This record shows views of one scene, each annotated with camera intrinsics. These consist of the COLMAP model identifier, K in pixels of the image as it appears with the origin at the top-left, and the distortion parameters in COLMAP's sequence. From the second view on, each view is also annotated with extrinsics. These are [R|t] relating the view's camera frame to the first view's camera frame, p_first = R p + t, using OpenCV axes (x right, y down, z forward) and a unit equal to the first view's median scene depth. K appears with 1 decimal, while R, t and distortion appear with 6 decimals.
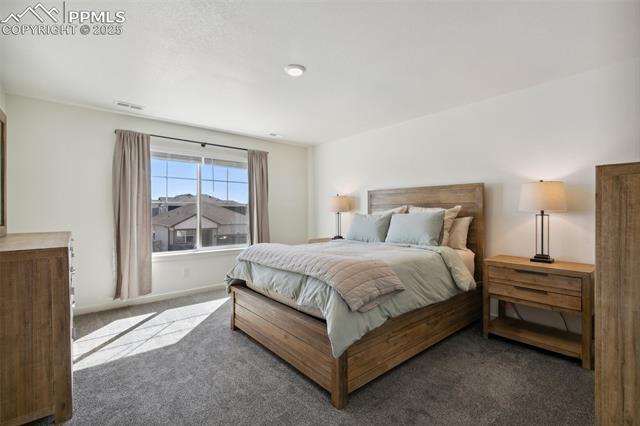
lens RADIAL K [[289.9, 0, 320.0], [0, 289.9, 213.0], [0, 0, 1]] dist [0.000584, -0.000204]
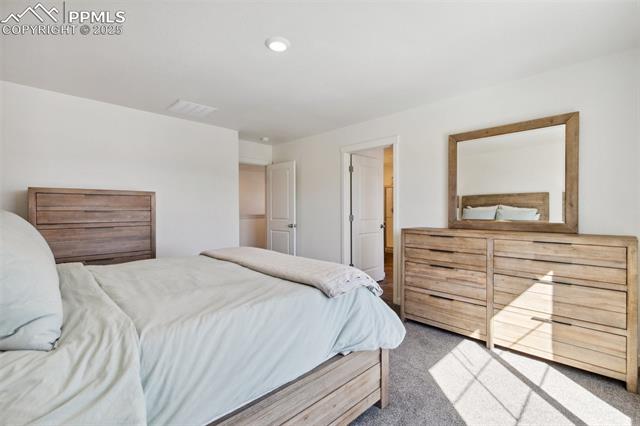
lens RADIAL K [[289.9, 0, 320.0], [0, 289.9, 213.0], [0, 0, 1]] dist [0.000584, -0.000204]
pose [[-0.997844, 0.003317, -0.065553, -0.146672], [0.002365, 0.999891, 0.014600, -0.002913], [0.065594, 0.014413, -0.997742, 1.781362]]
